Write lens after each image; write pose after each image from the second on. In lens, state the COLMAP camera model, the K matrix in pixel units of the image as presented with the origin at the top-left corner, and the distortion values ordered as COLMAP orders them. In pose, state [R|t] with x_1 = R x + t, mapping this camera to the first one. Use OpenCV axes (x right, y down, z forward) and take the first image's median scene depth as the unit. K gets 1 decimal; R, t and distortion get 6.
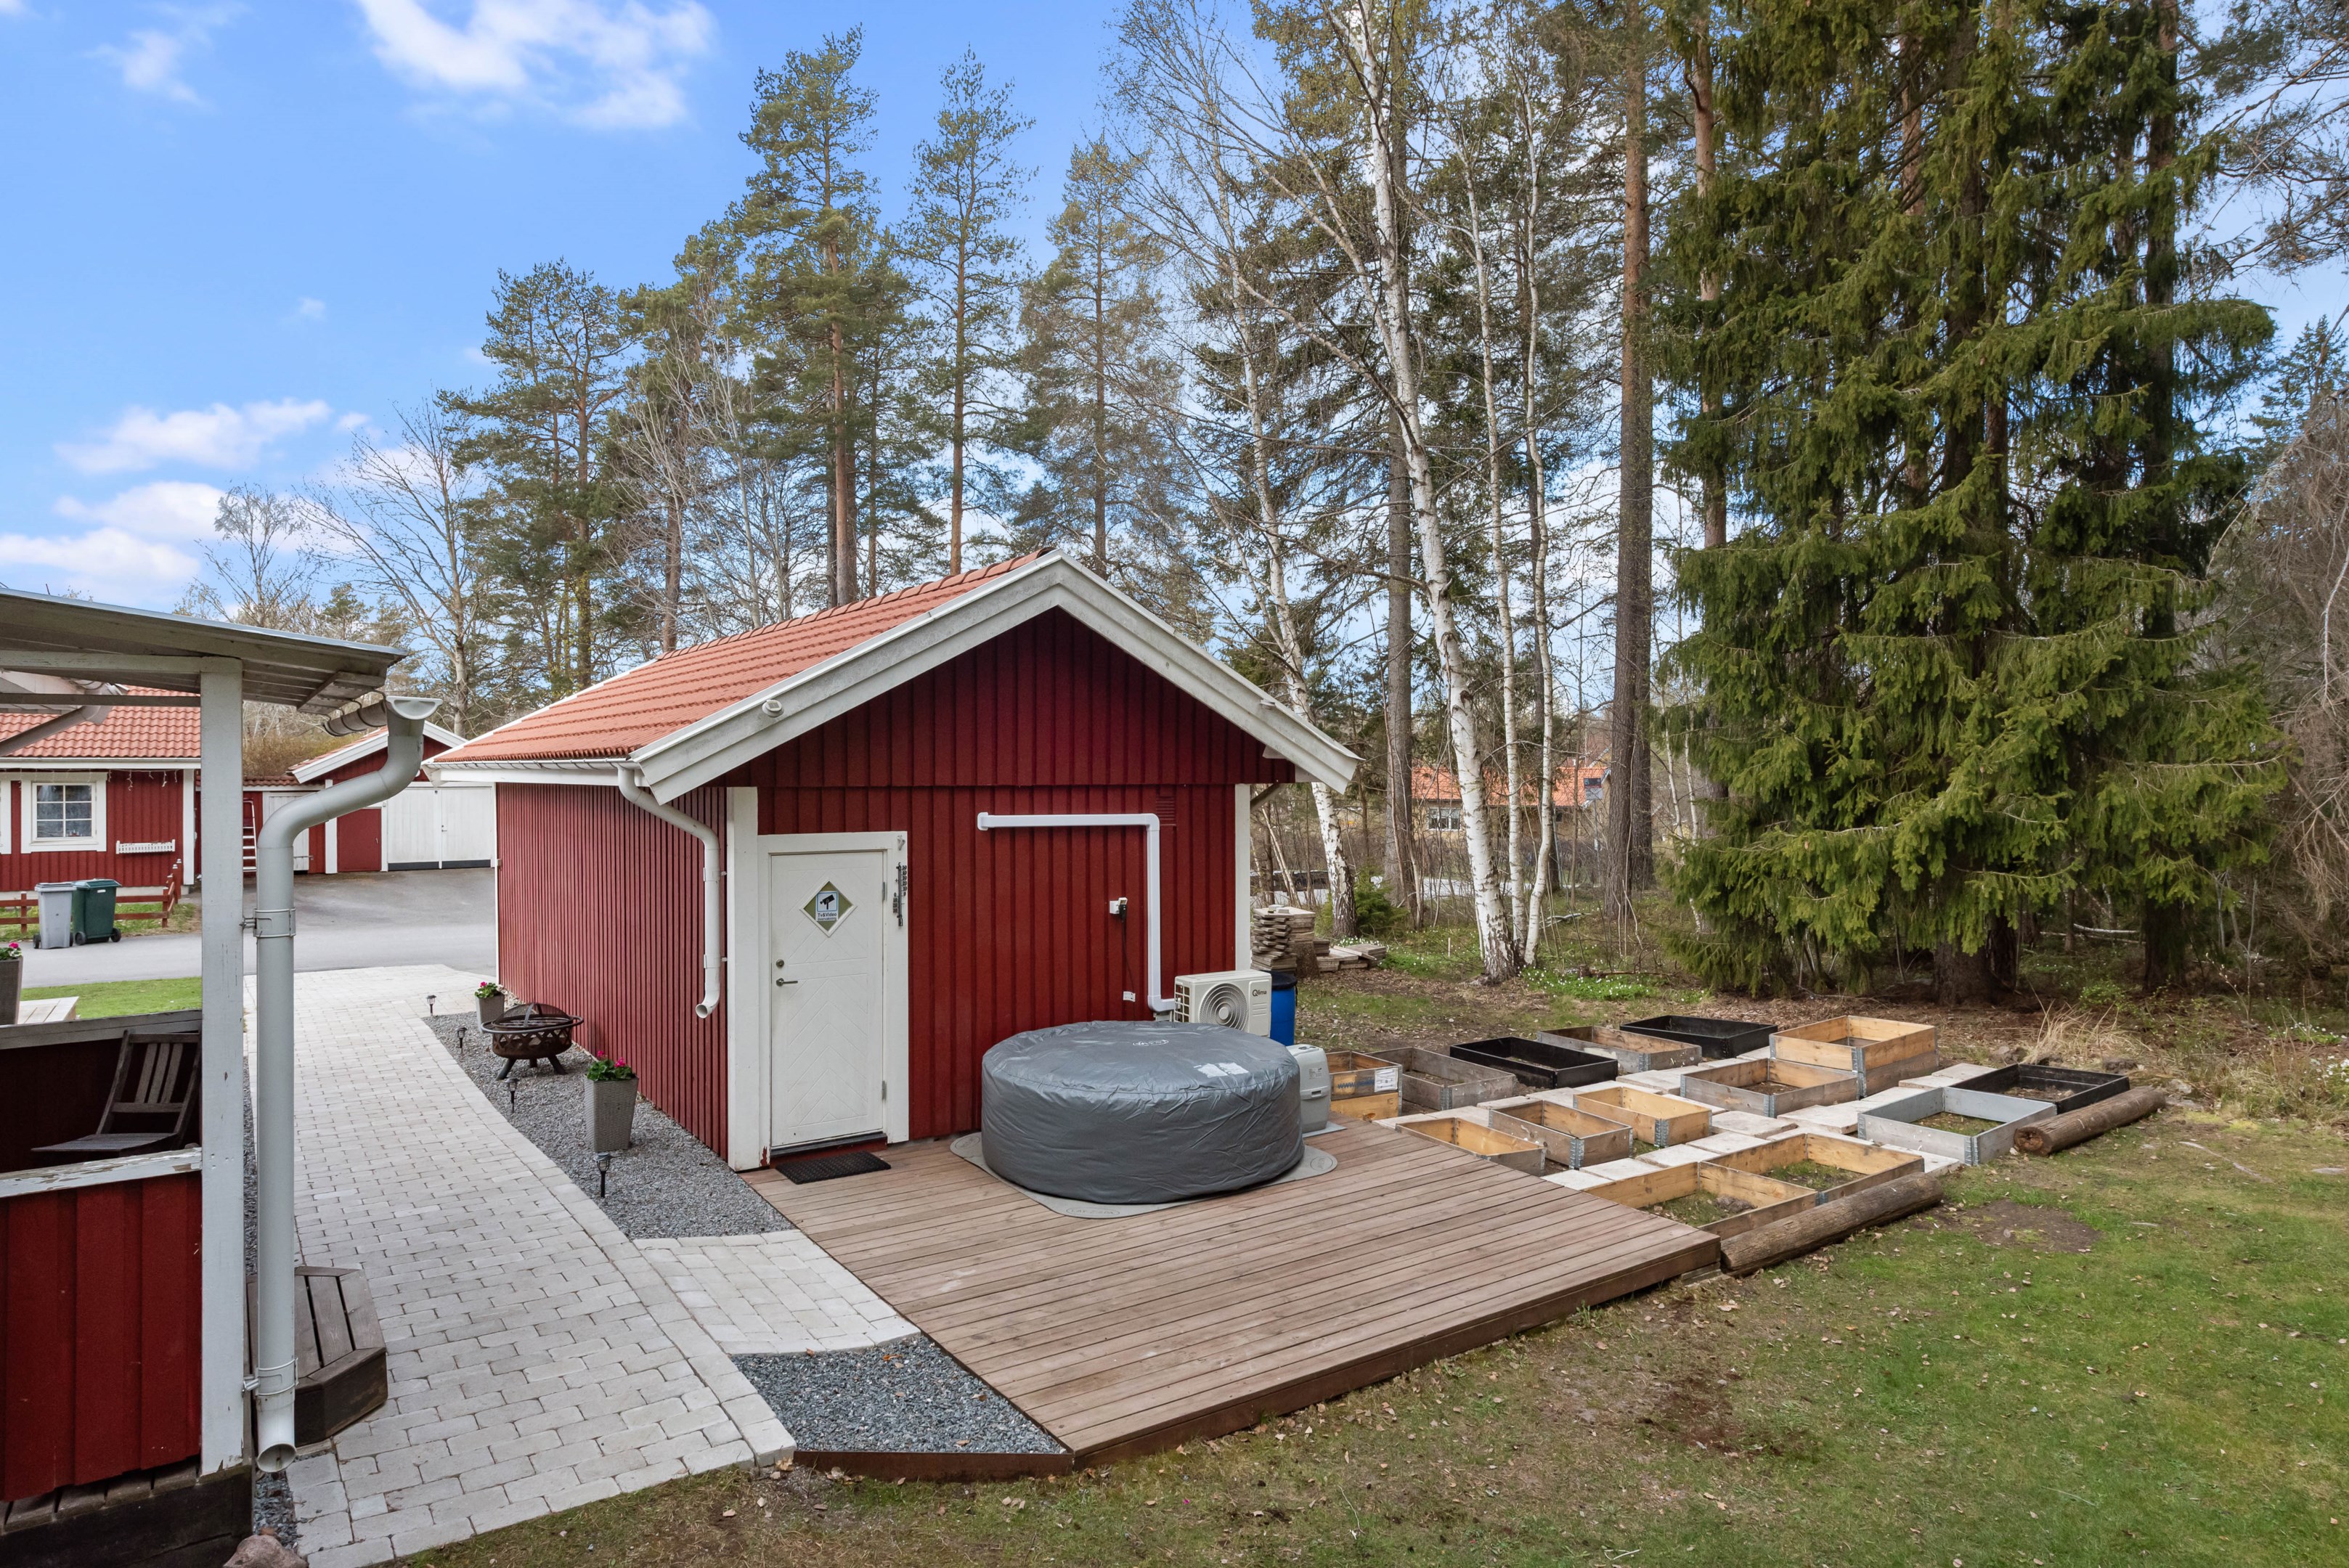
lens RADIAL K [[1360.0, 0, 1170.2], [0, 1360.0, 766.7], [0, 0, 1]] dist [0.020300, 0.000170]
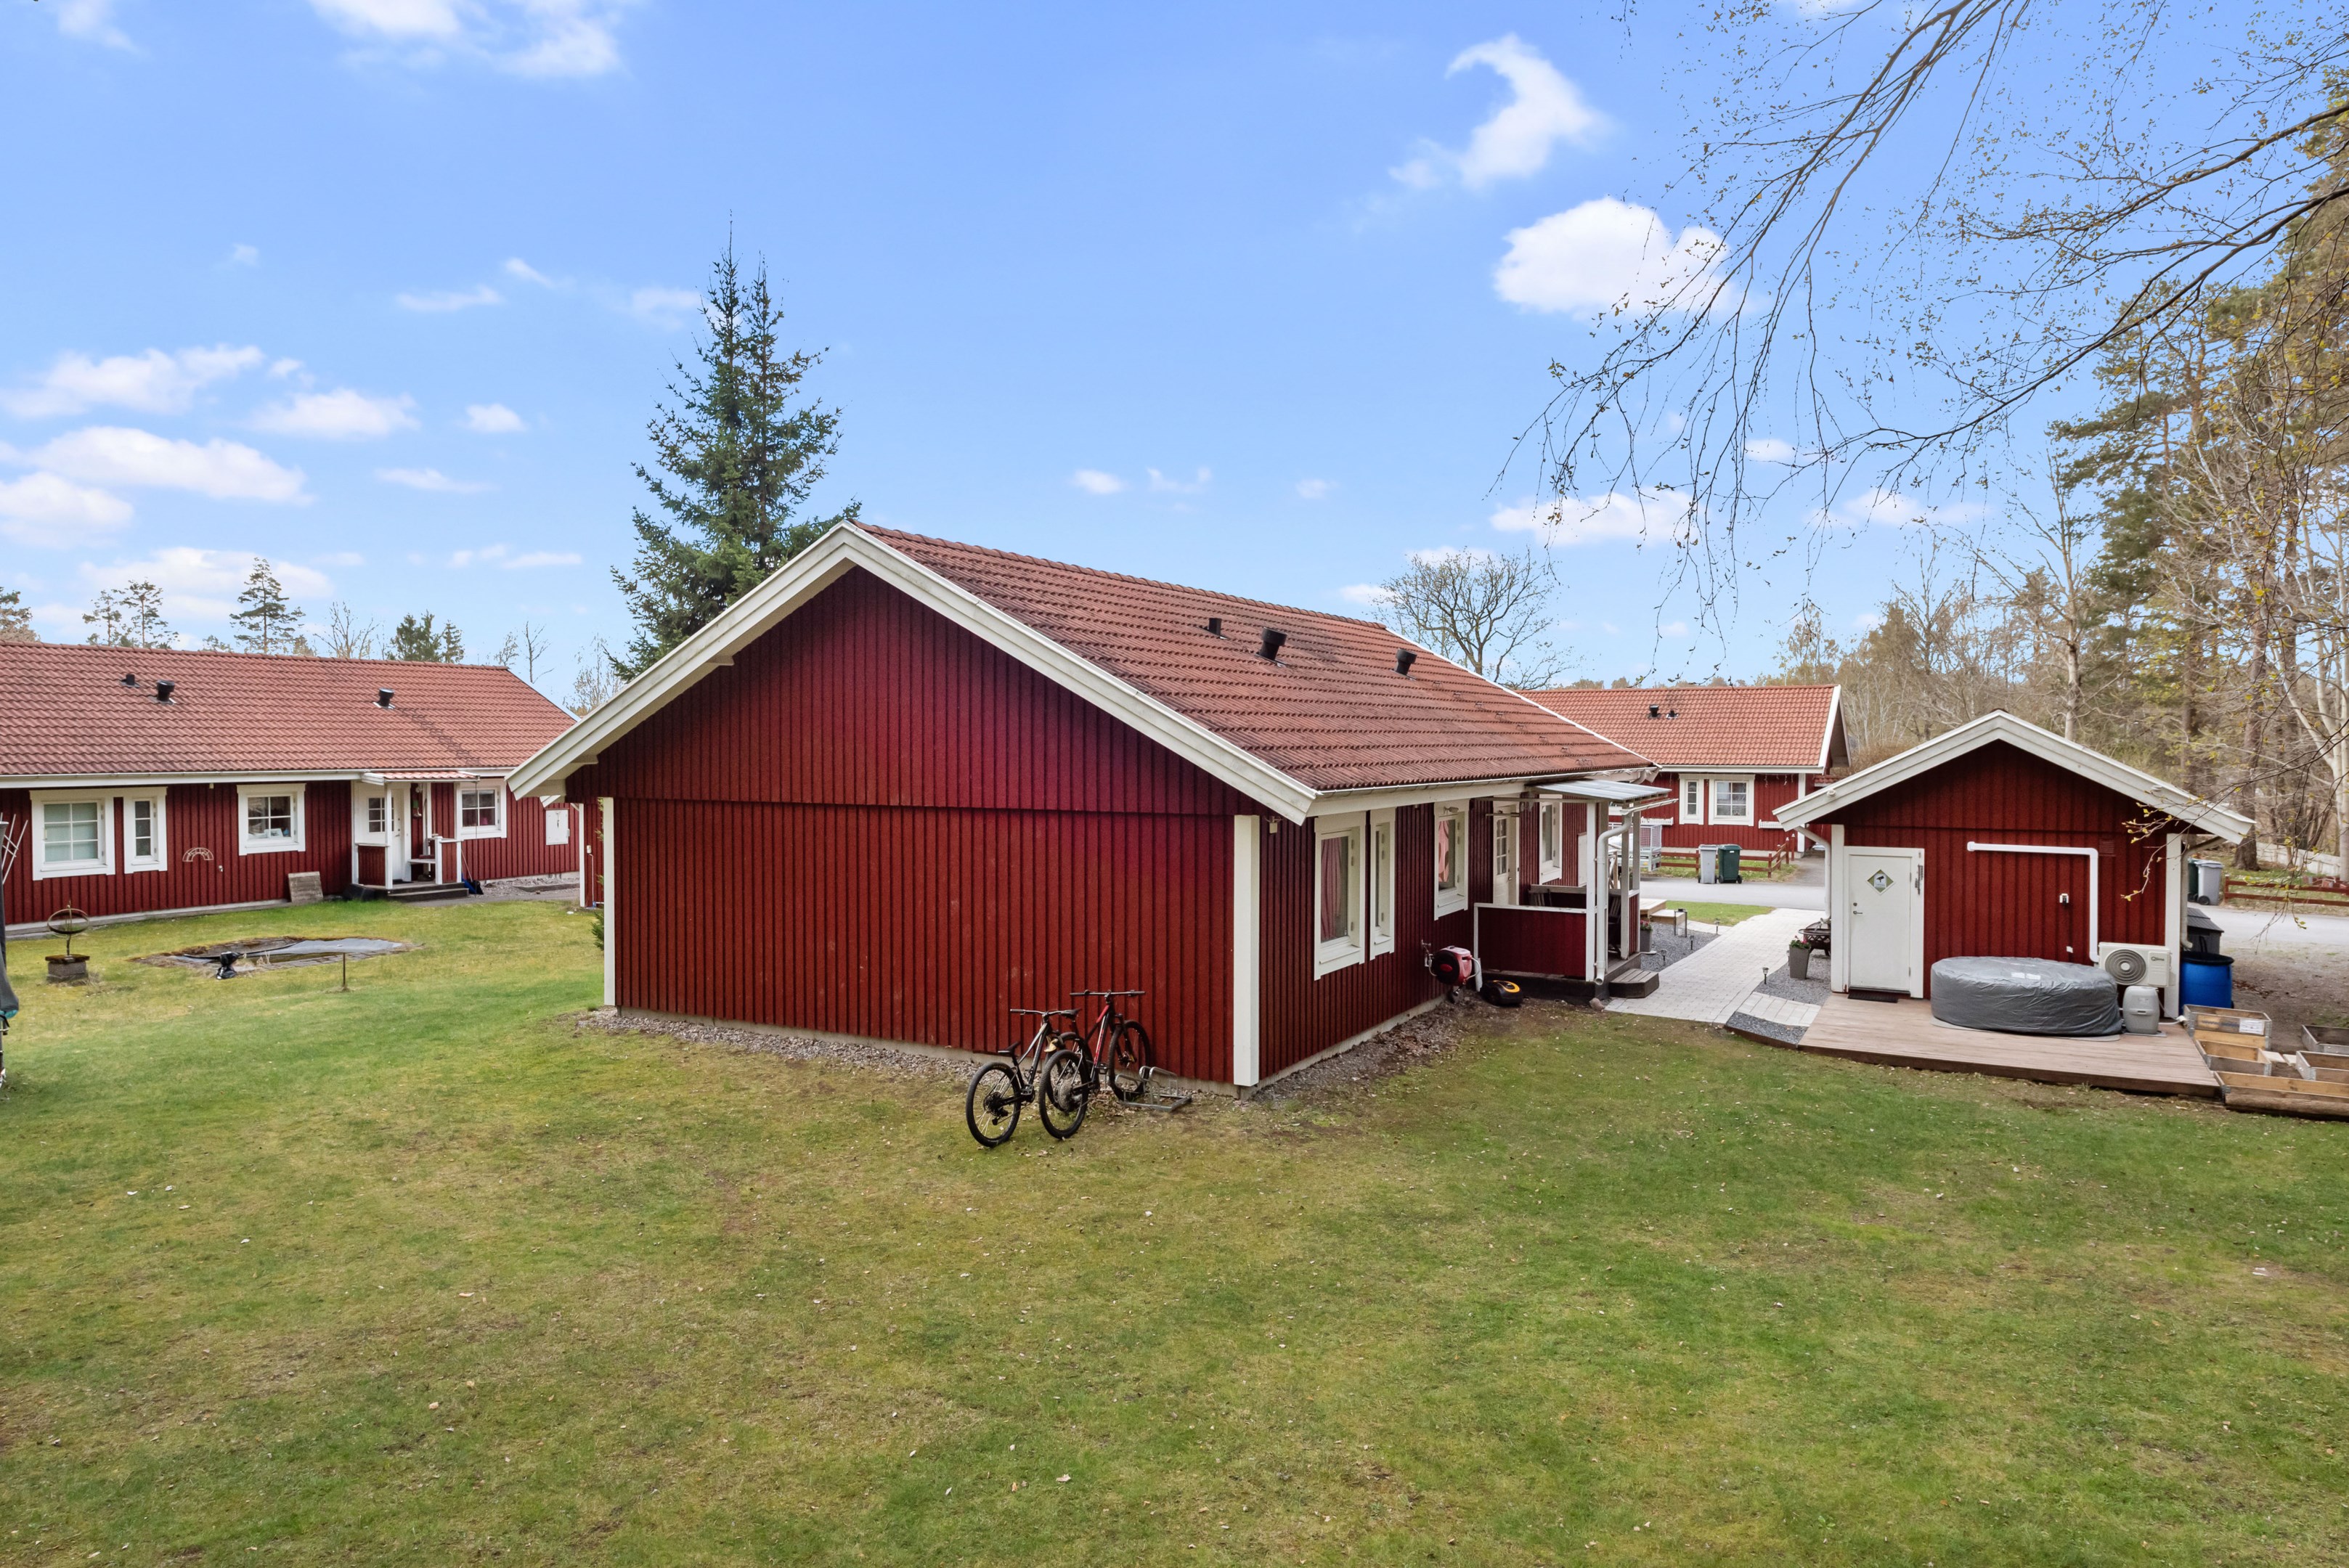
lens RADIAL K [[1547.9, 0, 1170.1], [0, 1547.9, 774.3], [0, 0, 1]] dist [-0.001335, -0.000577]
pose [[0.459576, 0.027075, -0.887726, 1.277178], [-0.003867, 0.999587, 0.028485, -0.119859], [0.888130, -0.009658, 0.459491, -1.023504]]
